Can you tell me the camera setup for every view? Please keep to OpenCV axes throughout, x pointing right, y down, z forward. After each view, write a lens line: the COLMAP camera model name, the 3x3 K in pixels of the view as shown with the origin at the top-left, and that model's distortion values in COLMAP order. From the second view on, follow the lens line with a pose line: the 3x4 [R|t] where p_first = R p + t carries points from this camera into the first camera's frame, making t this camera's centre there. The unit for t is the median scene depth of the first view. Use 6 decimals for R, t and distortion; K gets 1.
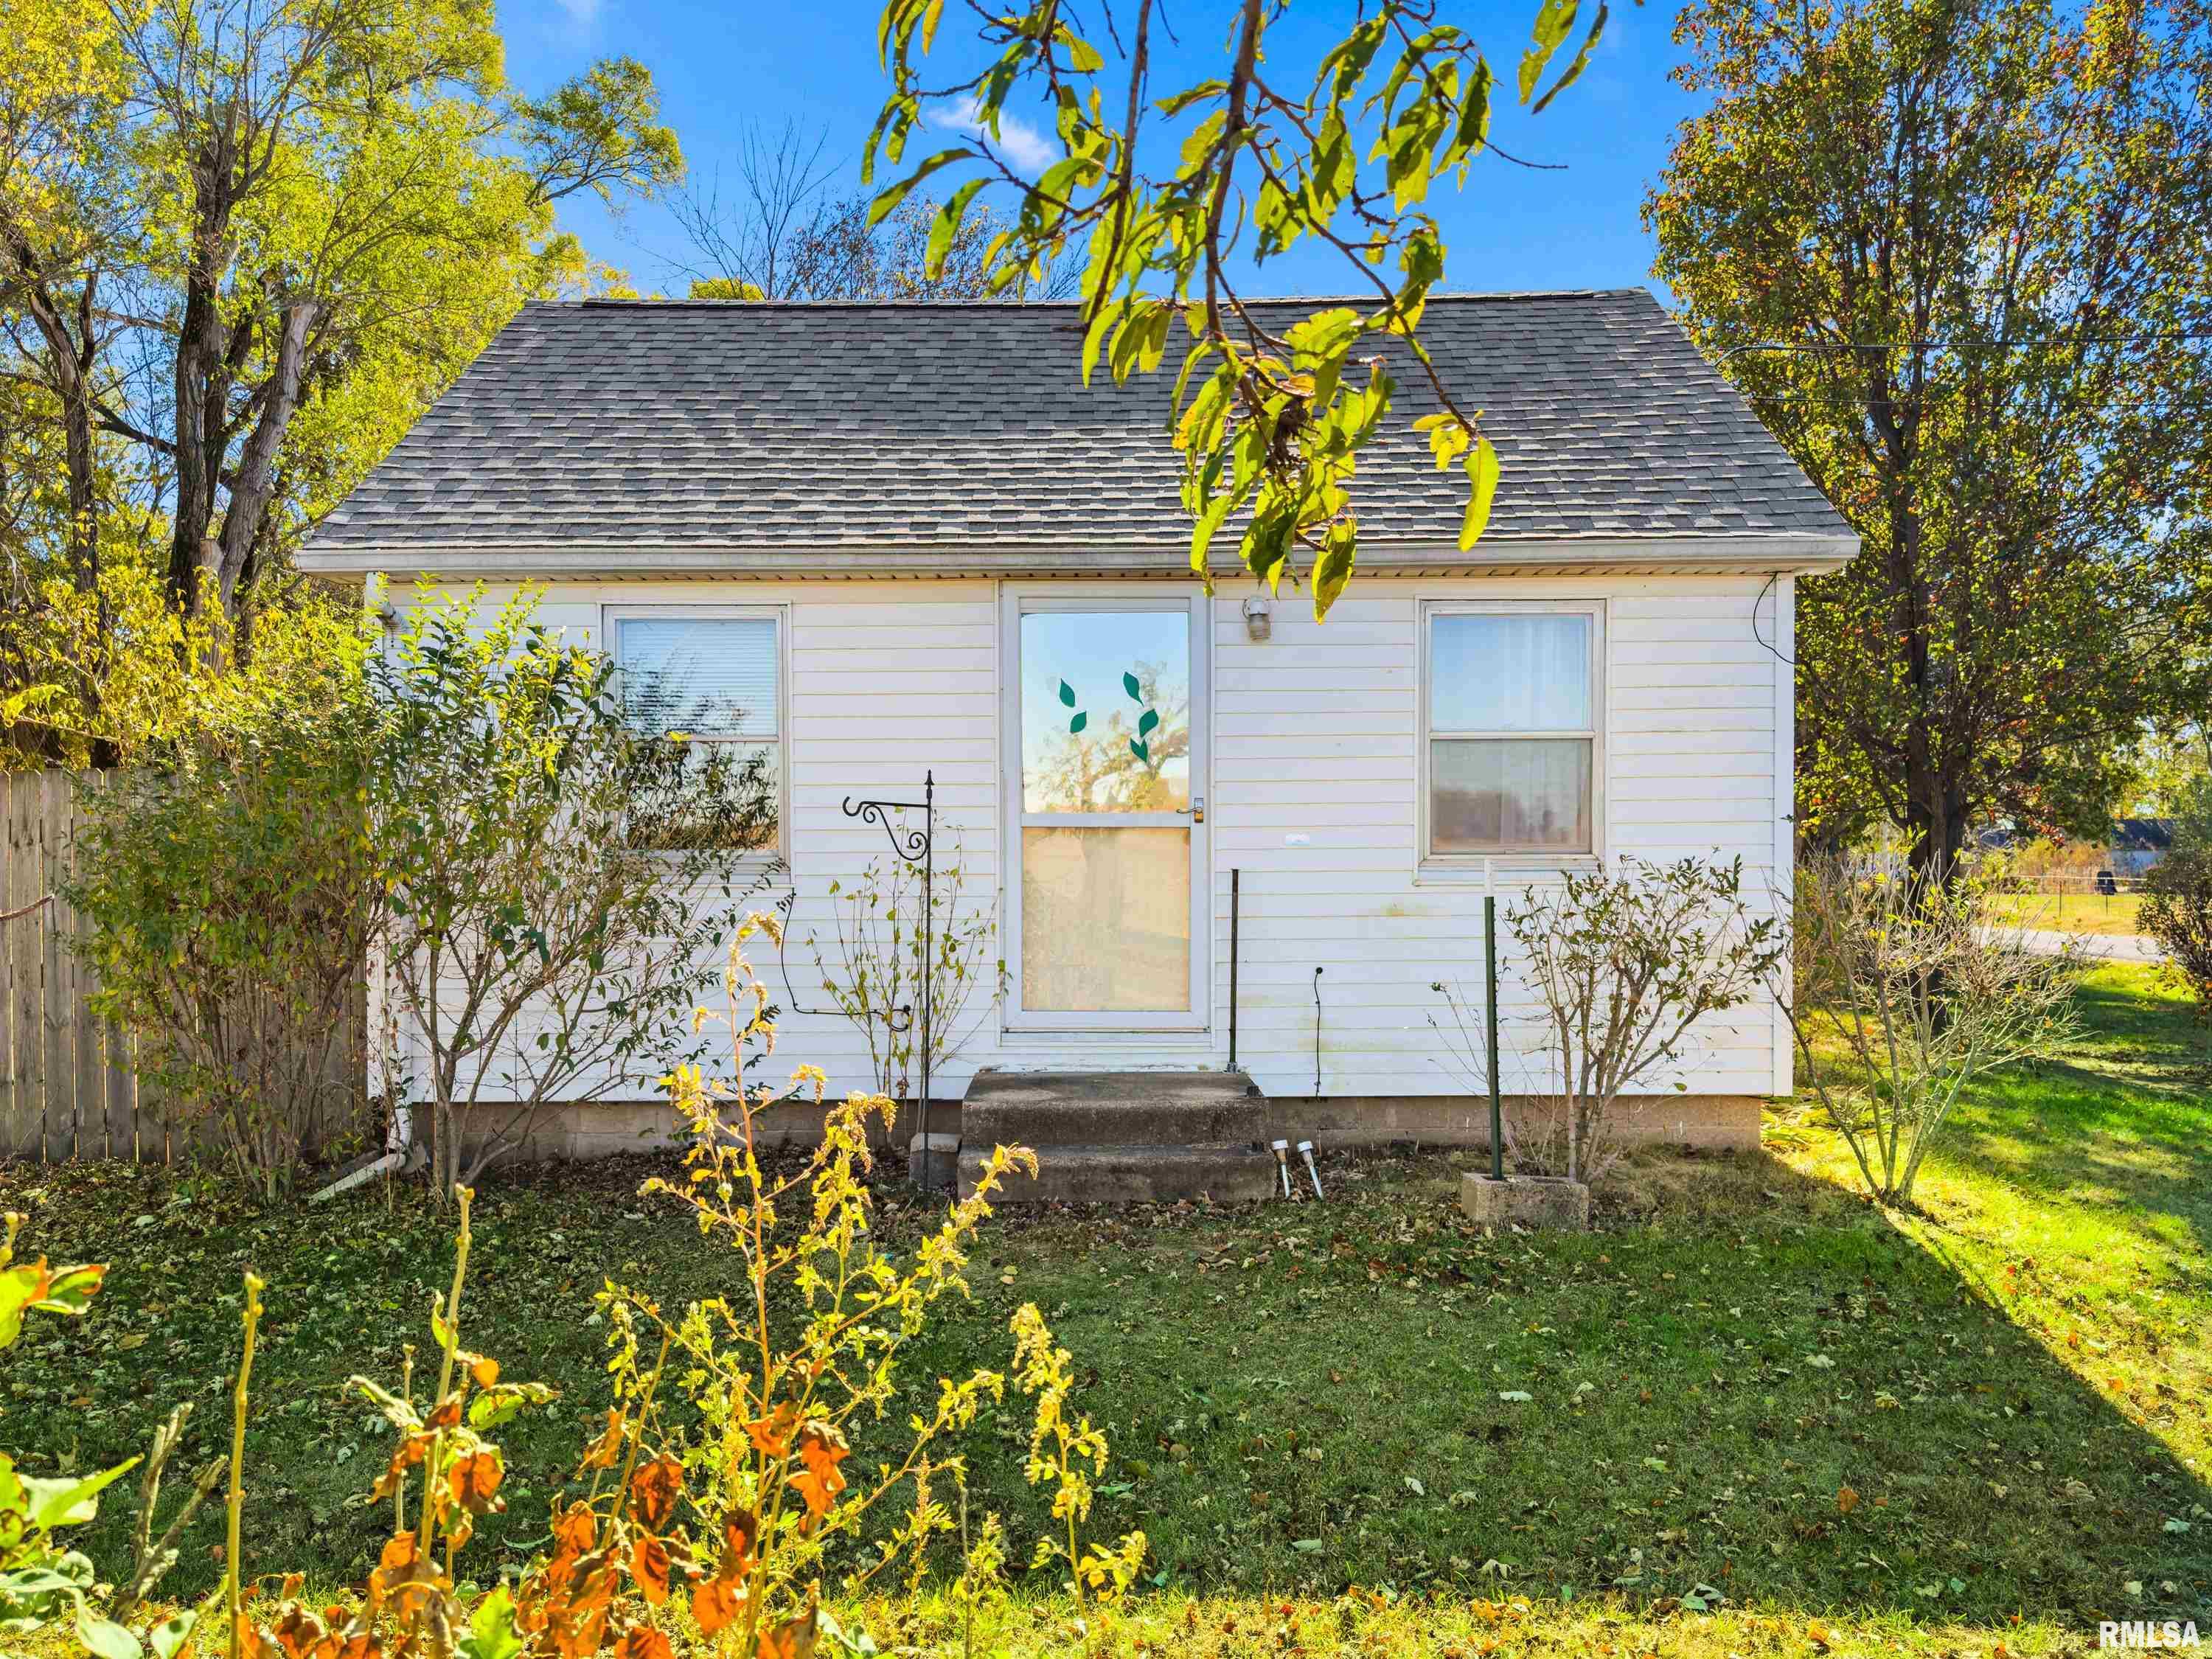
lens RADIAL K [[1748.9, 0, 1106.0], [0, 1748.9, 829.5], [0, 0, 1]] dist [0.002270, 0.000643]
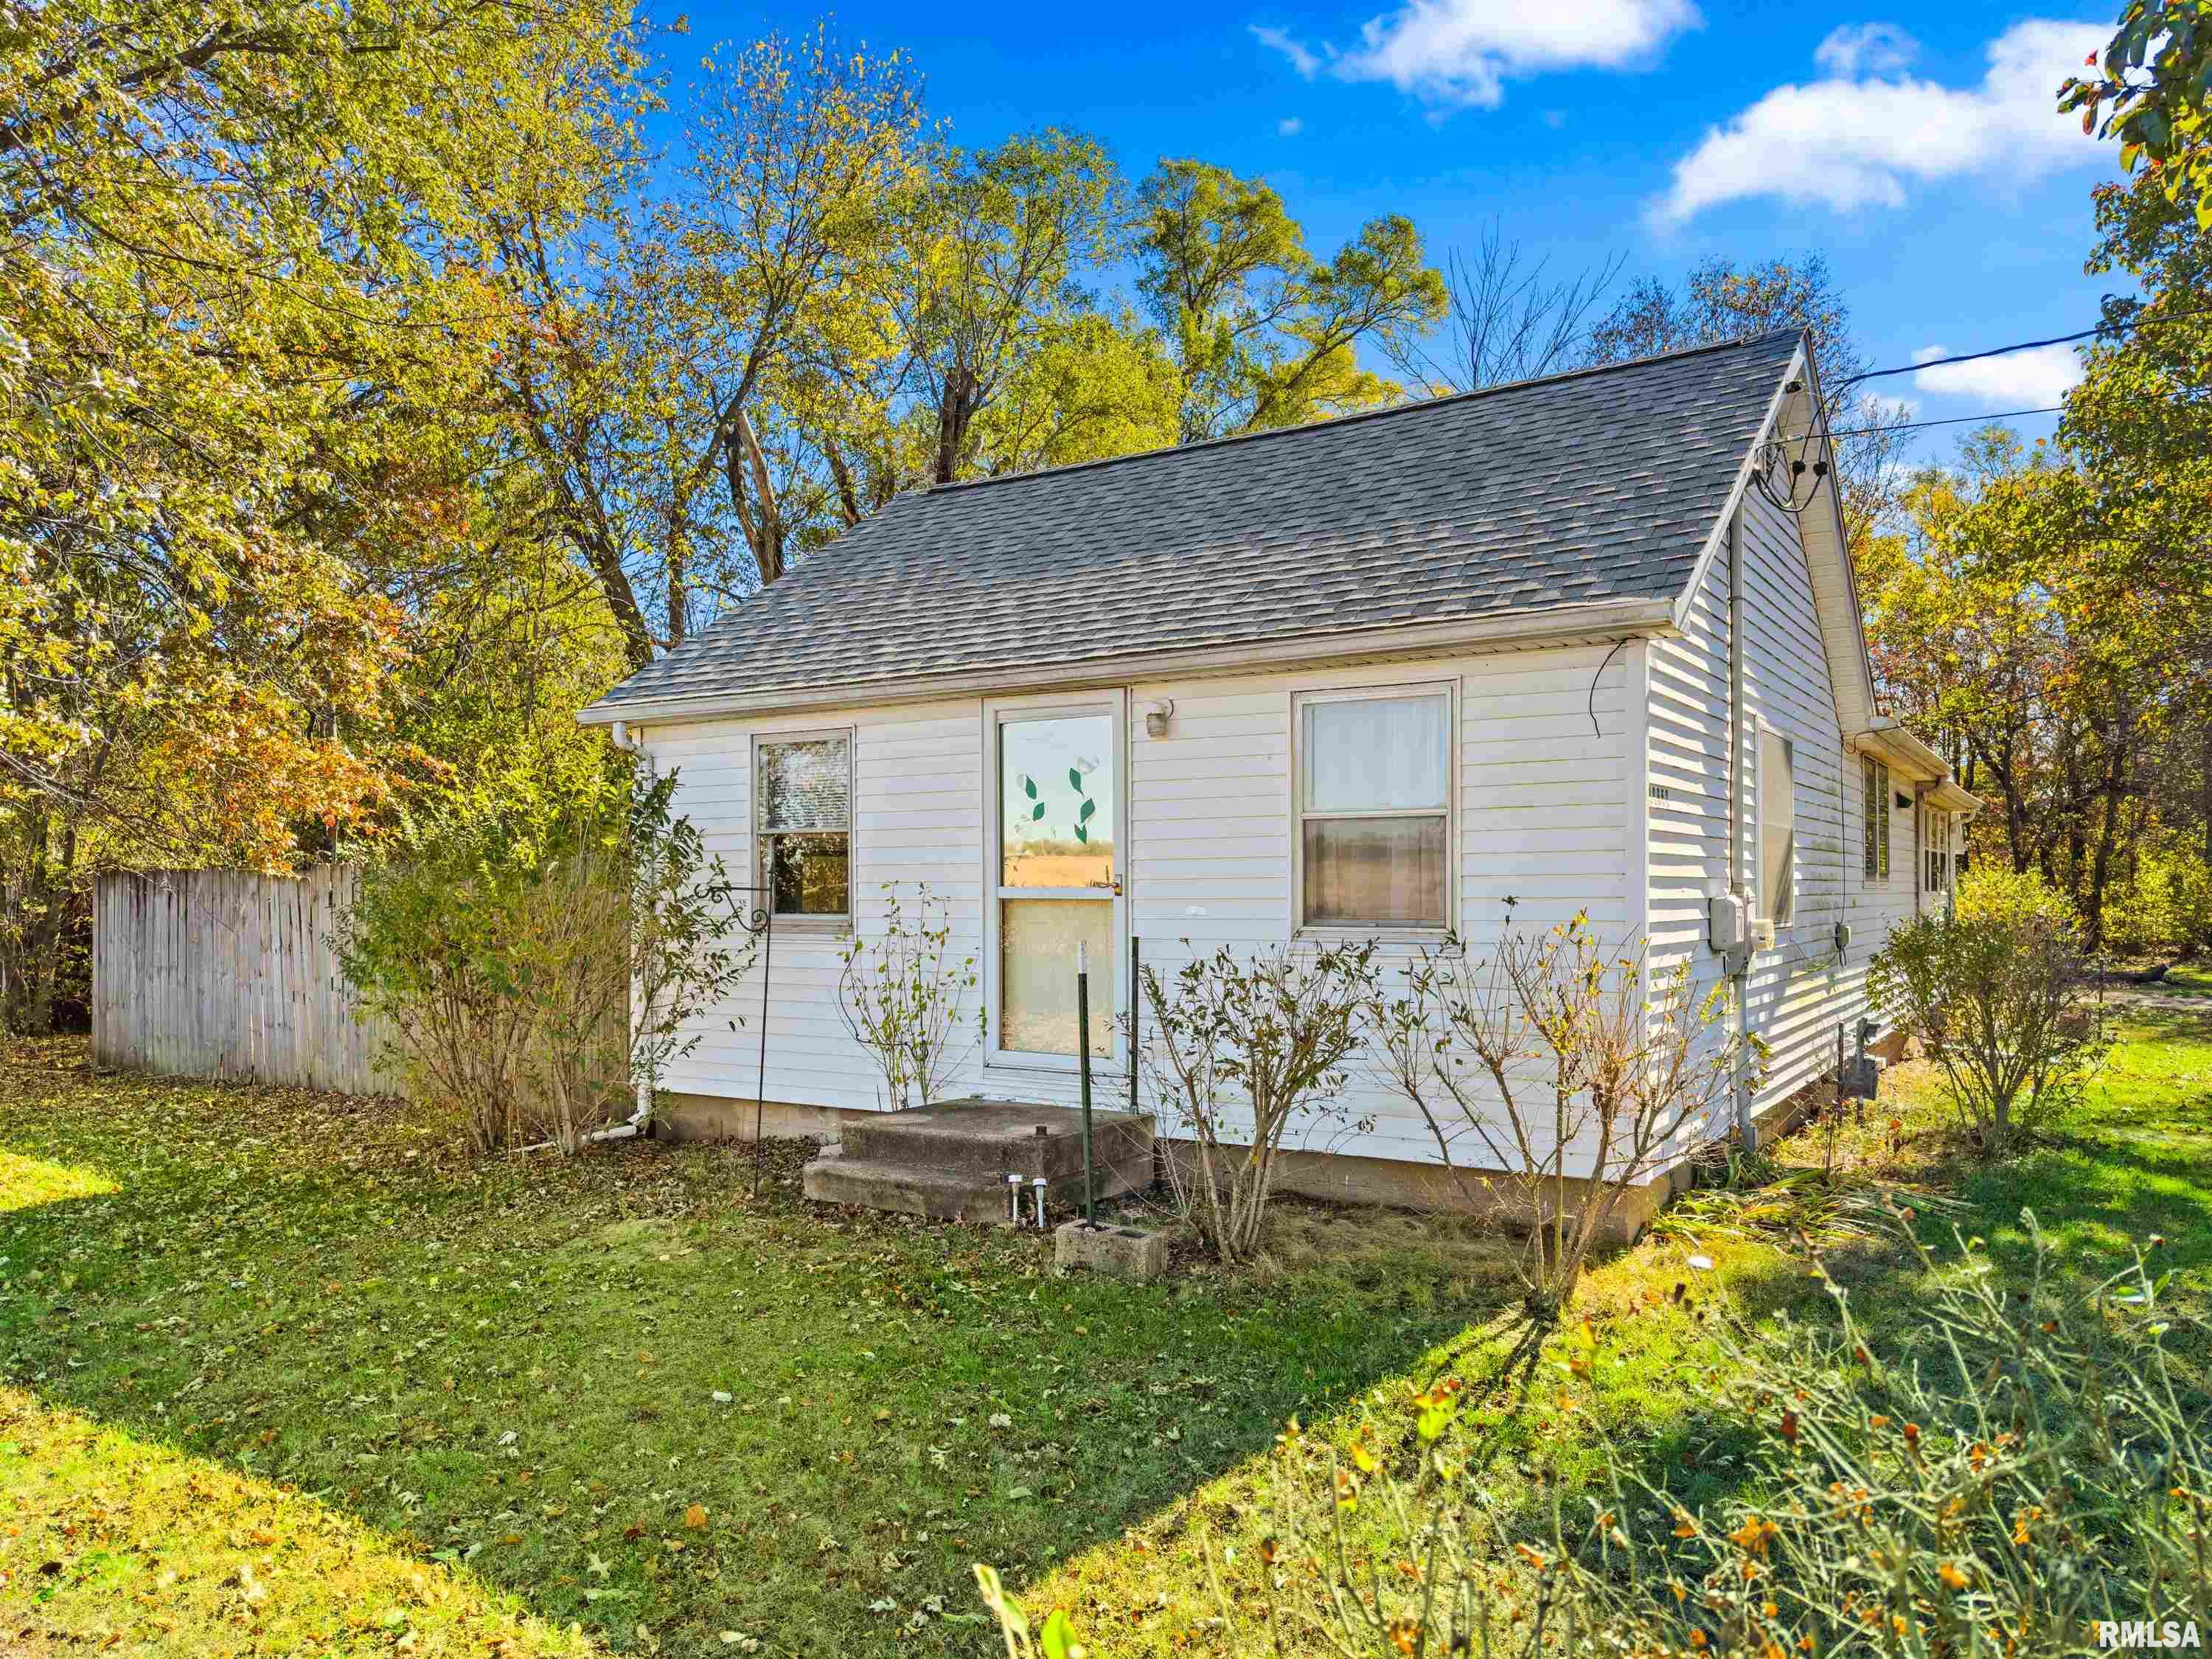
lens RADIAL K [[1542.3, 0, 1106.0], [0, 1542.3, 829.5], [0, 0, 1]] dist [0.001047, 0.000131]
pose [[0.845575, -0.016709, -0.533596, 0.591040], [0.005785, 0.999738, -0.022139, -0.025338], [0.533826, 0.015633, 0.845450, 0.130629]]
